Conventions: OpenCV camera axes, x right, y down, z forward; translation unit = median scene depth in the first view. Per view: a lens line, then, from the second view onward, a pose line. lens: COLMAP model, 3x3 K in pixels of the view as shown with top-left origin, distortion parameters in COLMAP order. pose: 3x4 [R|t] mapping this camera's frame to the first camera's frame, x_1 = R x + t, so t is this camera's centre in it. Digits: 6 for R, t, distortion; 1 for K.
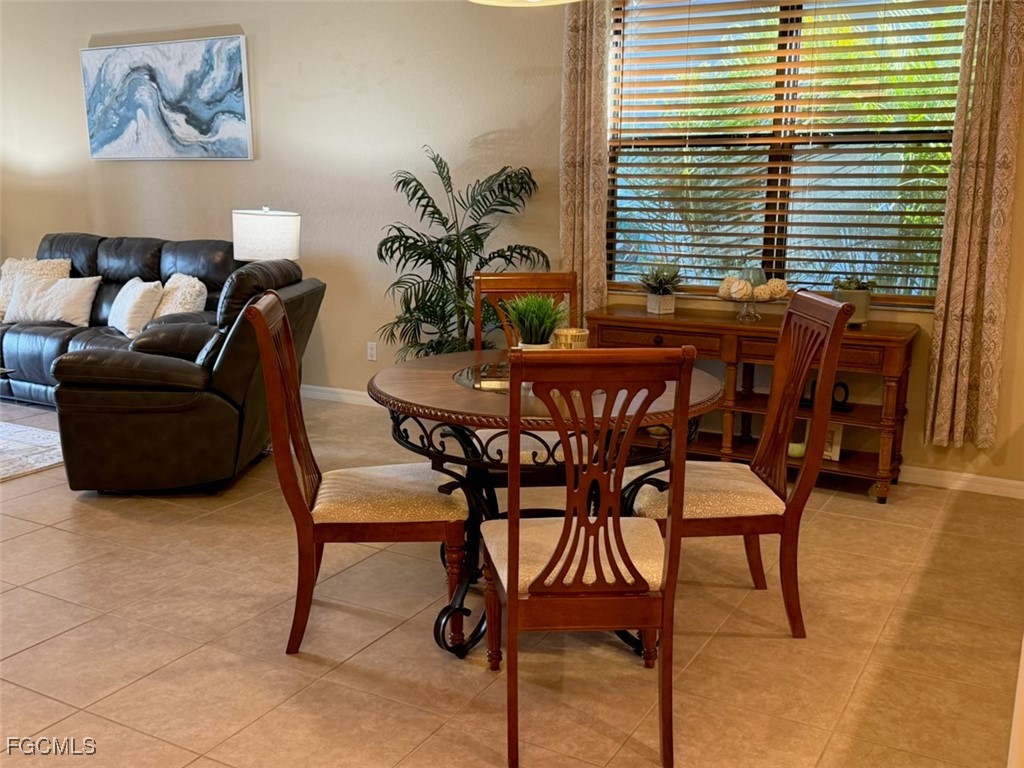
lens RADIAL K [[1019.5, 0, 510.3], [0, 1019.5, 385.2], [0, 0, 1]] dist [0.026913, 0.000000]
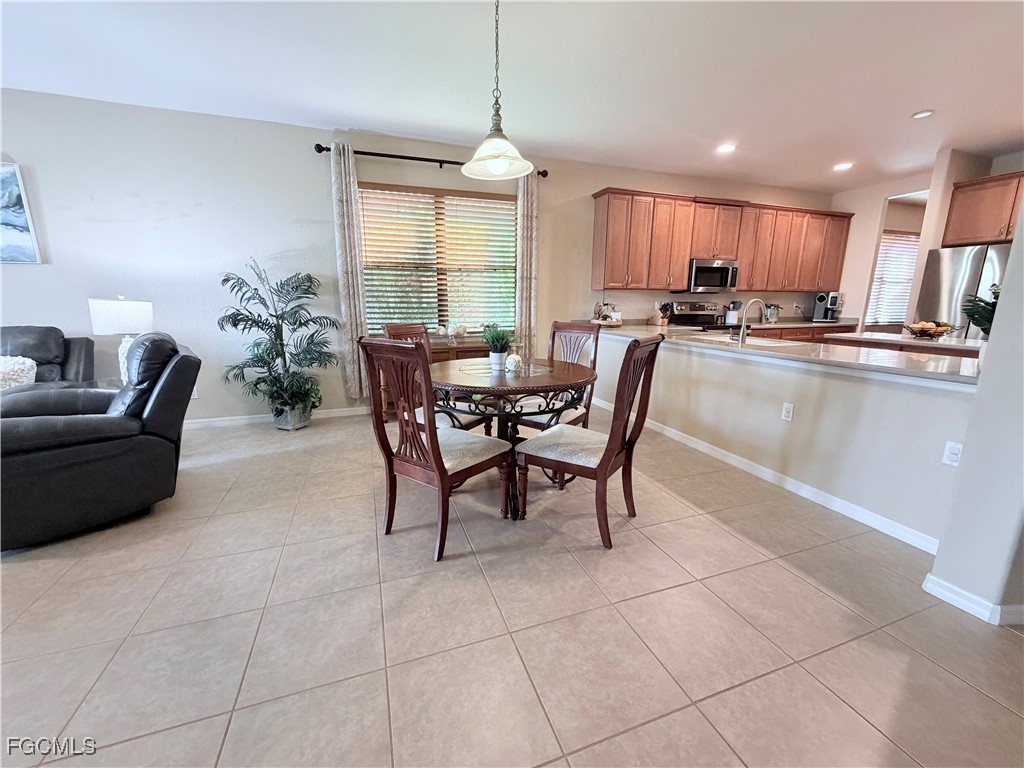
lens RADIAL K [[408.3, 0, 509.7], [0, 408.3, 384.4], [0, 0, 1]] dist [-0.004851, -0.000263]
pose [[0.651539, -0.155980, 0.742406, -0.346516], [0.148686, 0.985909, 0.076652, -0.025493], [-0.743901, 0.060444, 0.665550, 0.286189]]
